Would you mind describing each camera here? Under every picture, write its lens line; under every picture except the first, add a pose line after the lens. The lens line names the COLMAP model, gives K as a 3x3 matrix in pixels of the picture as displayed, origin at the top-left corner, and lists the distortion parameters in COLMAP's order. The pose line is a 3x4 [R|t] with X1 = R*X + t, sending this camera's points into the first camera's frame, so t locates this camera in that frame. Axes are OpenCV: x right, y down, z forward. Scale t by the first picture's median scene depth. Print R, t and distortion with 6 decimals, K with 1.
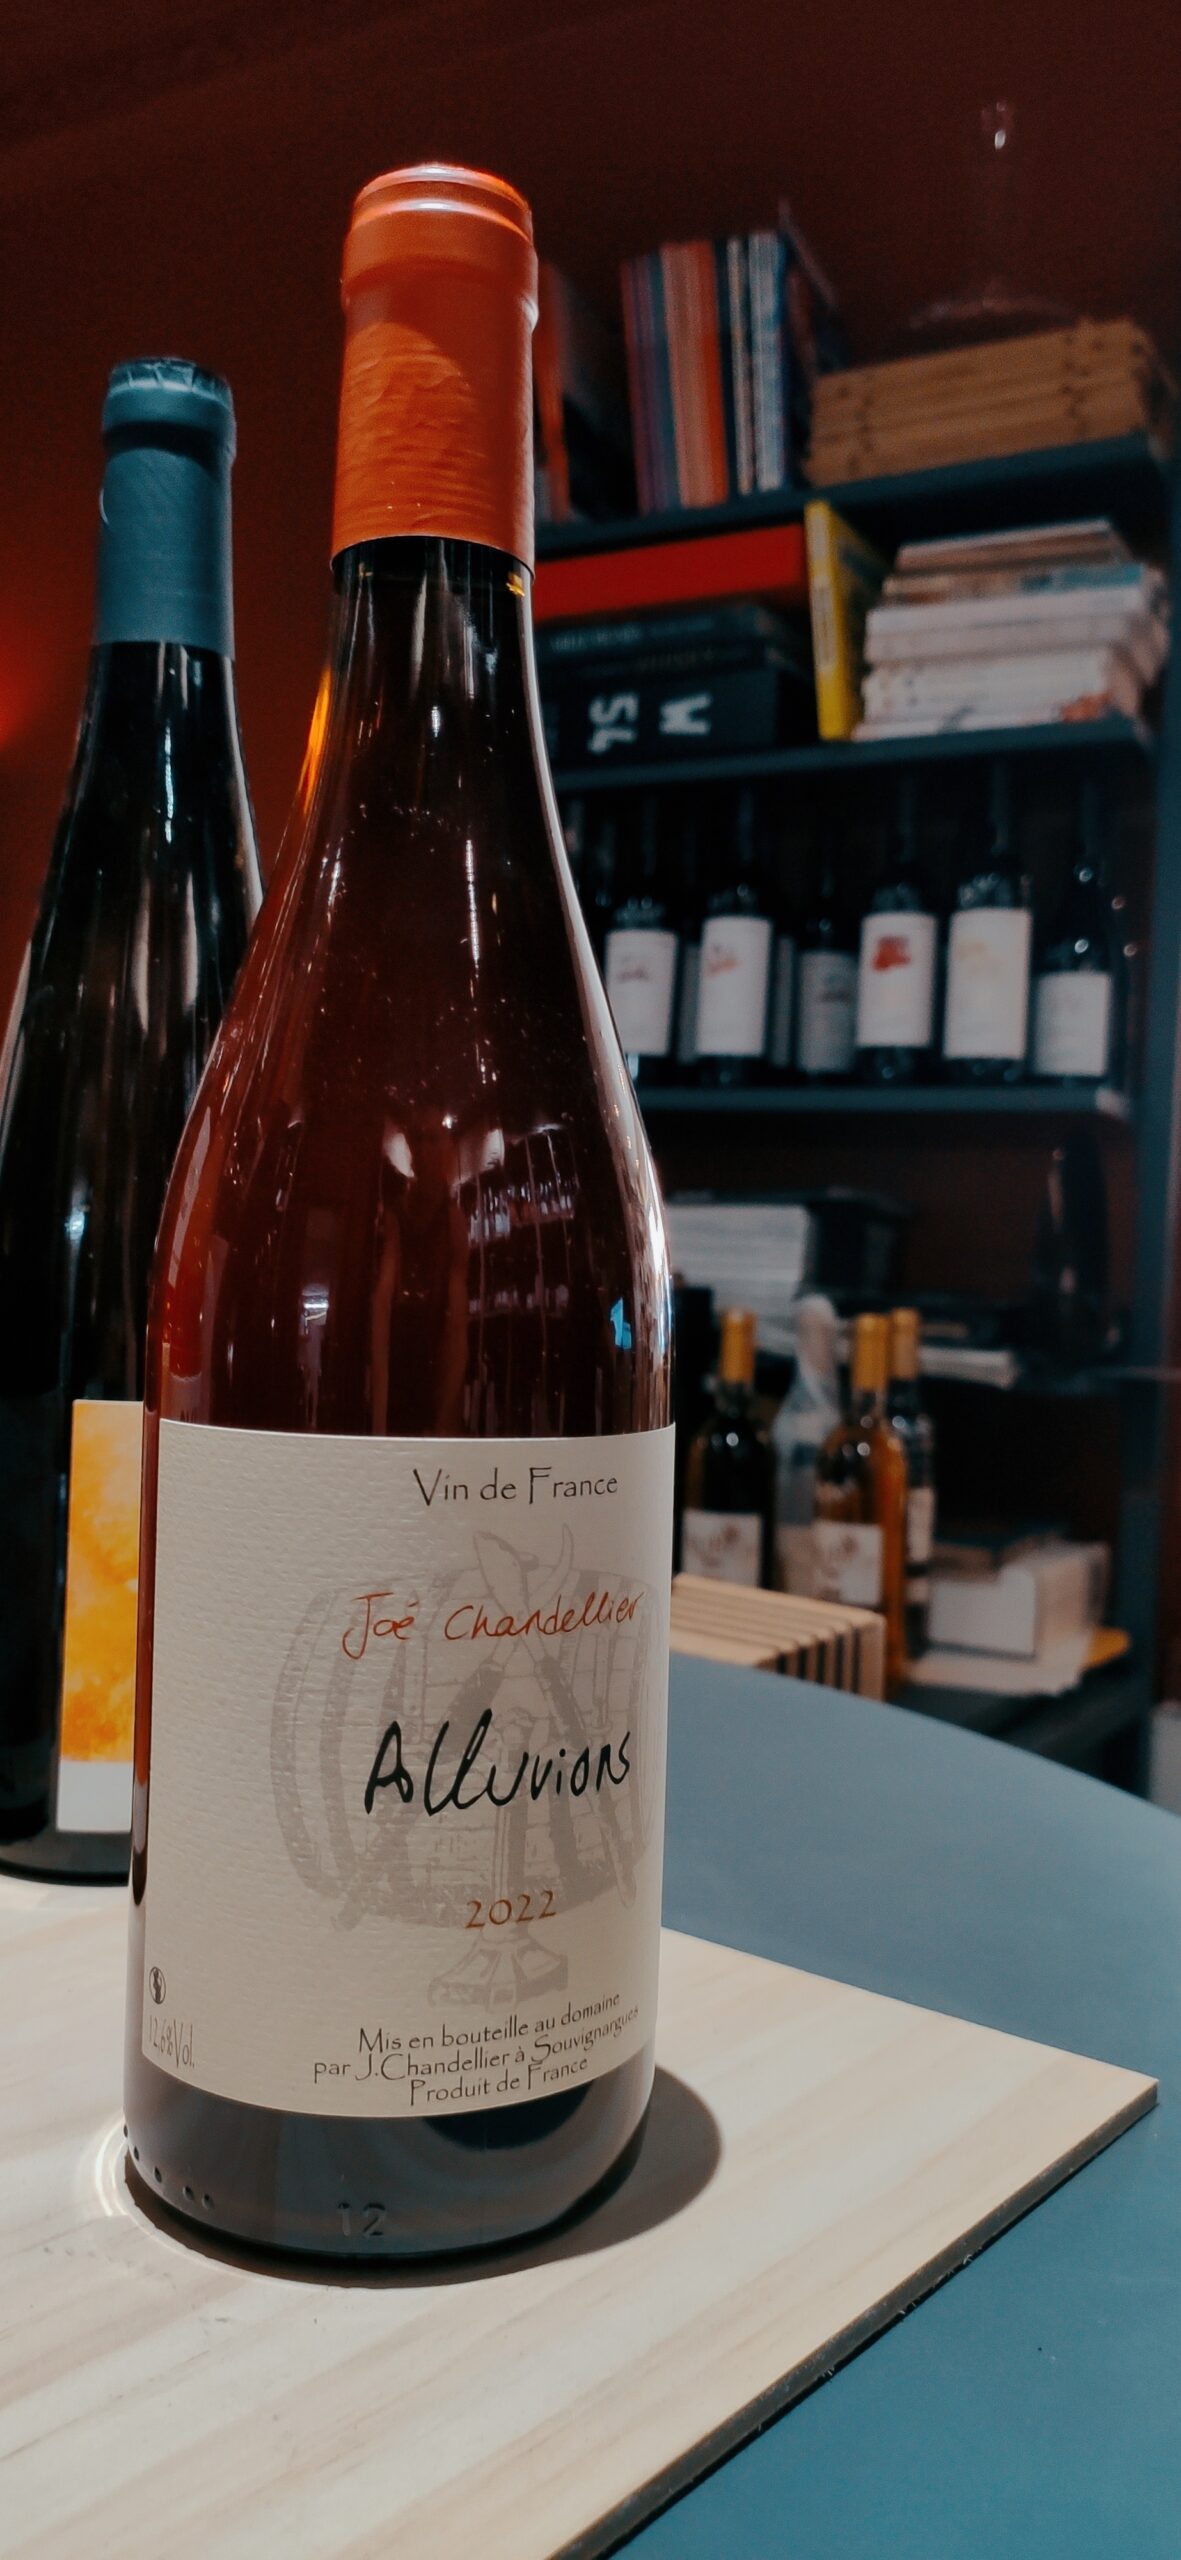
lens RADIAL K [[2044.1, 0, 574.4], [0, 2044.1, 1274.3], [0, 0, 1]] dist [0.038728, -0.027311]
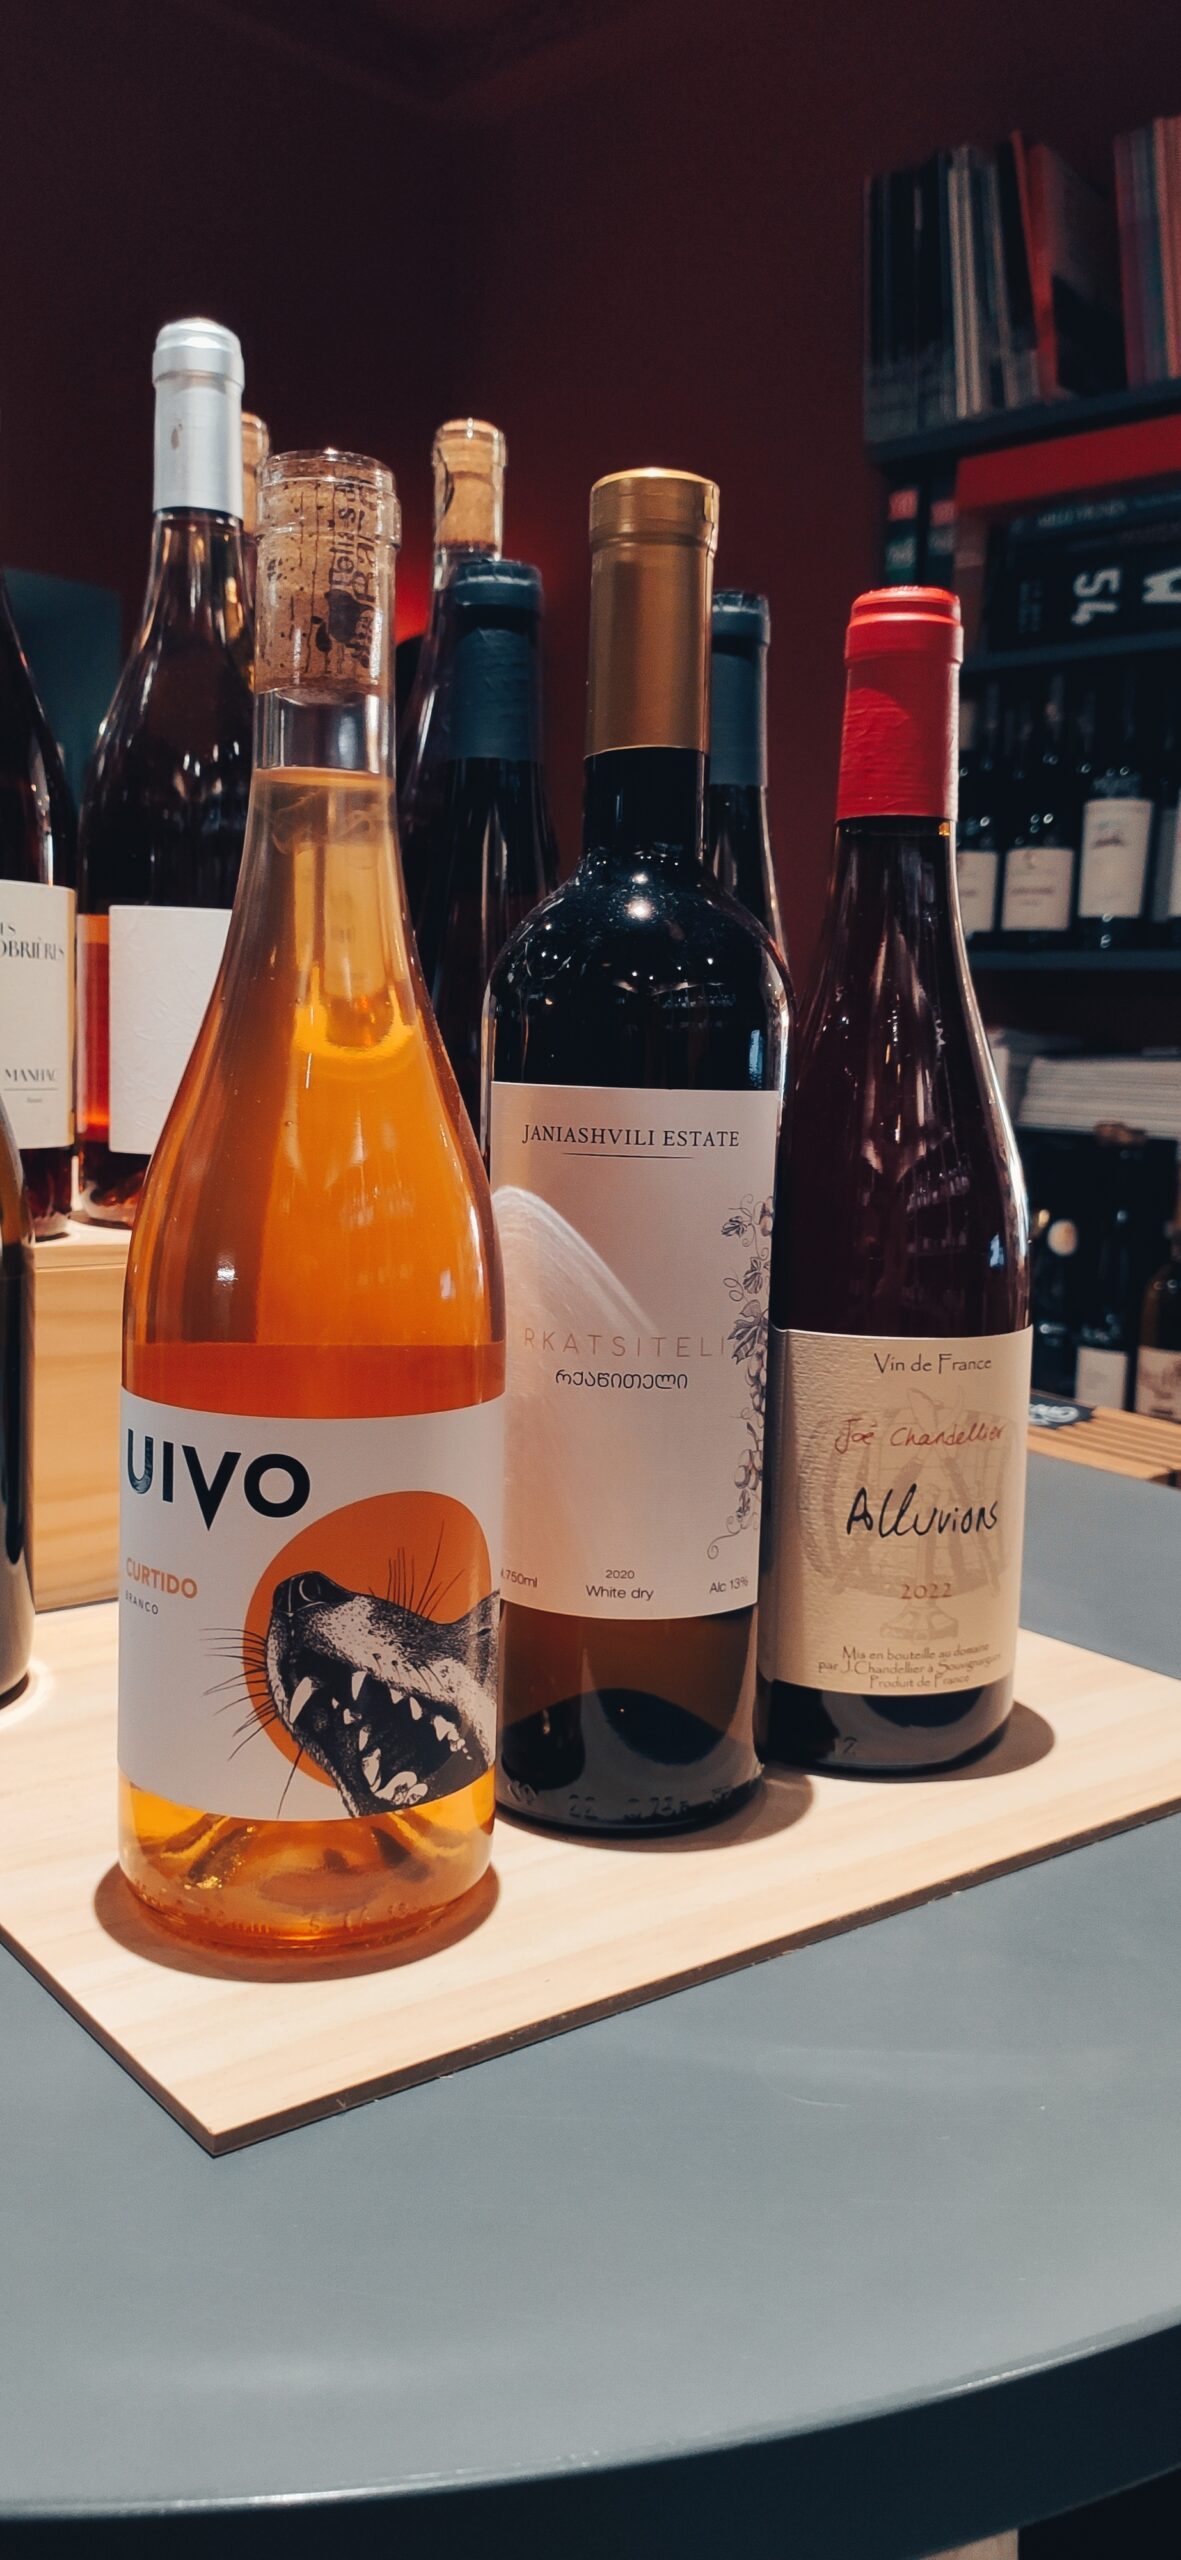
lens RADIAL K [[2044.1, 0, 581.4], [0, 2044.1, 1294.5], [0, 0, 1]] dist [0.038728, -0.027311]
pose [[0.973018, 0.020072, -0.229855, 0.083372], [0.002972, 0.995036, 0.099472, -0.136590], [0.230710, -0.097471, 0.968128, -0.809523]]
